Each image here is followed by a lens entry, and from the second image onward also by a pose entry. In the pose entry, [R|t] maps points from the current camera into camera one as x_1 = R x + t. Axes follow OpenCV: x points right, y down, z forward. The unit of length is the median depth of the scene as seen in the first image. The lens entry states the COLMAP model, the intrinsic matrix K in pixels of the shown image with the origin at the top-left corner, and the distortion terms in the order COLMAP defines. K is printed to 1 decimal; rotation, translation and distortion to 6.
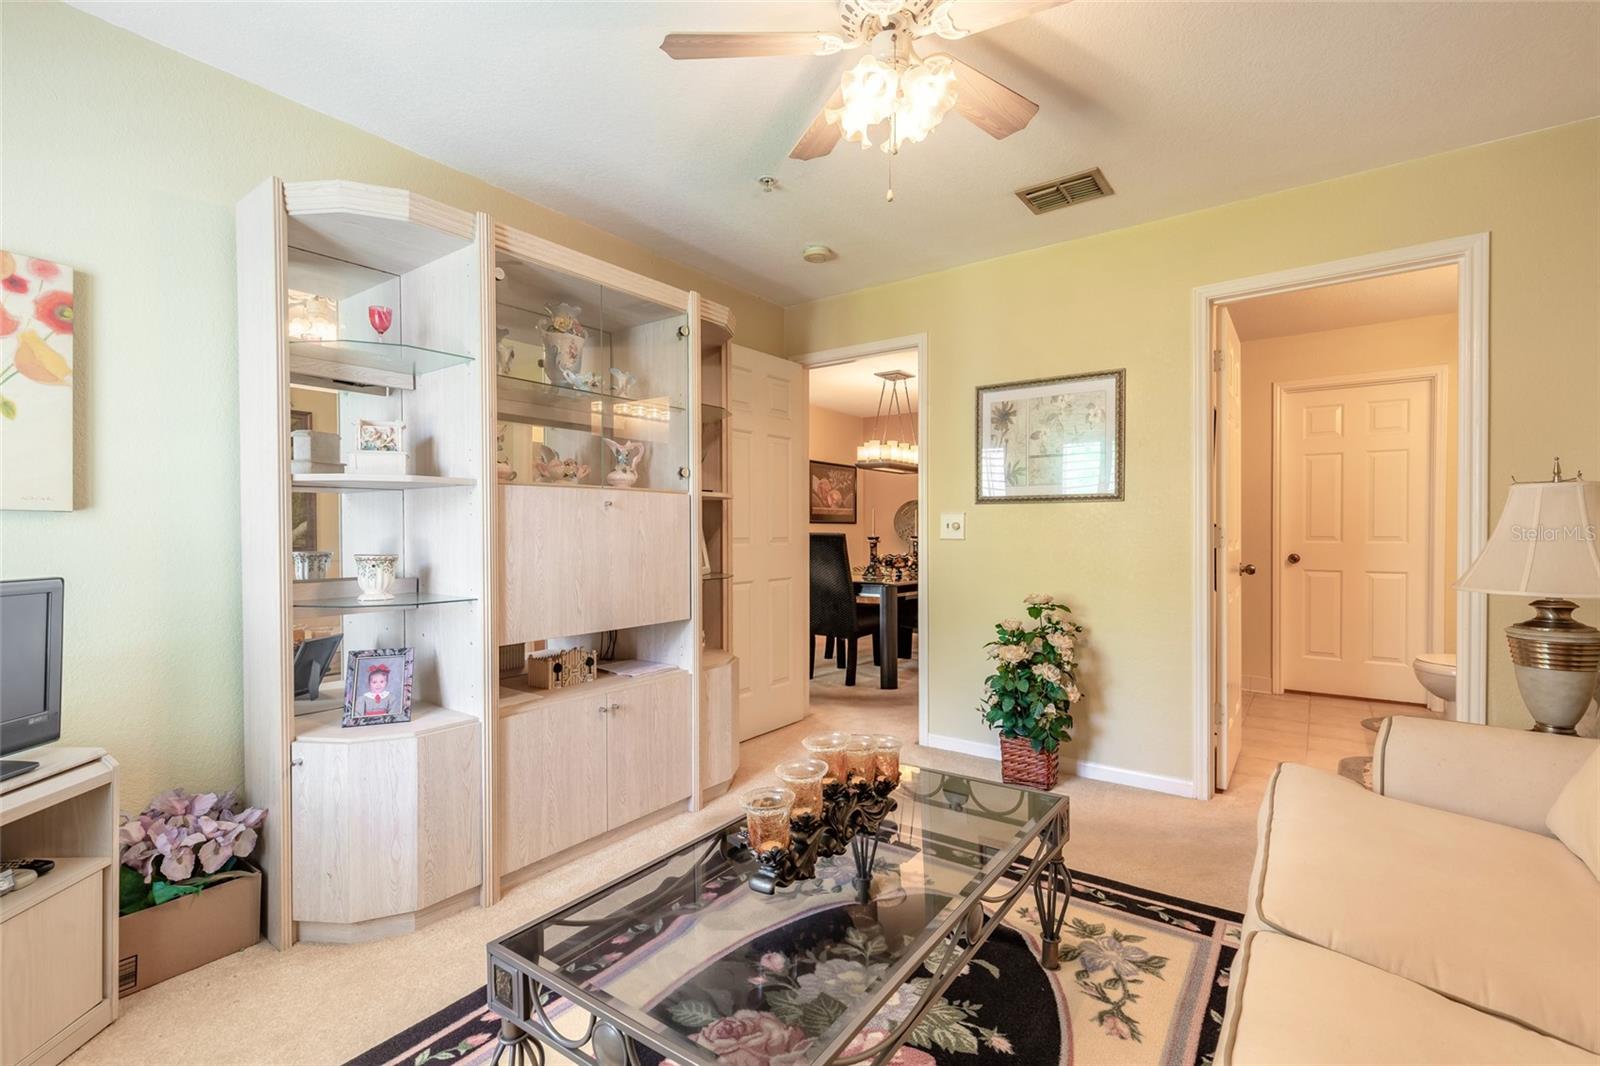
lens RADIAL K [[714.8, 0, 794.4], [0, 714.8, 538.1], [0, 0, 1]] dist [0.002303, -0.000774]
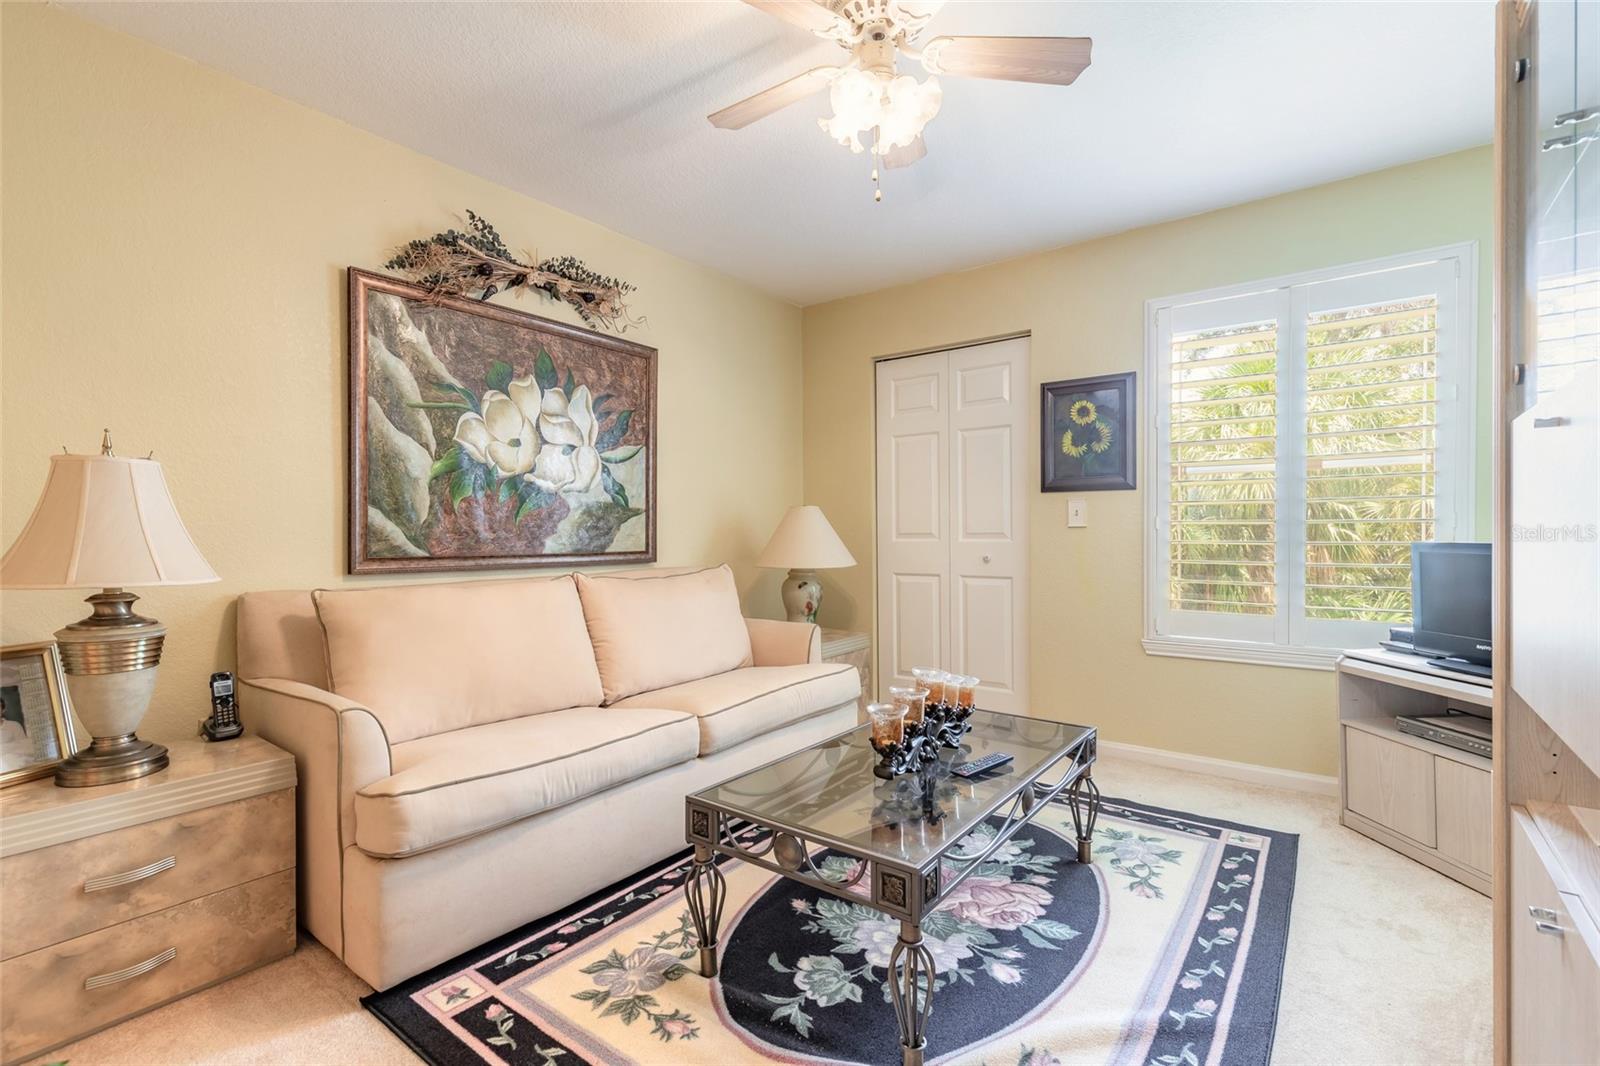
lens RADIAL K [[714.8, 0, 794.4], [0, 714.8, 538.1], [0, 0, 1]] dist [0.002303, -0.000774]
pose [[-0.999703, 0.004493, 0.023945, 0.236110], [0.004759, 0.999928, 0.011055, 0.018973], [-0.023894, 0.011166, -0.999652, 2.071583]]
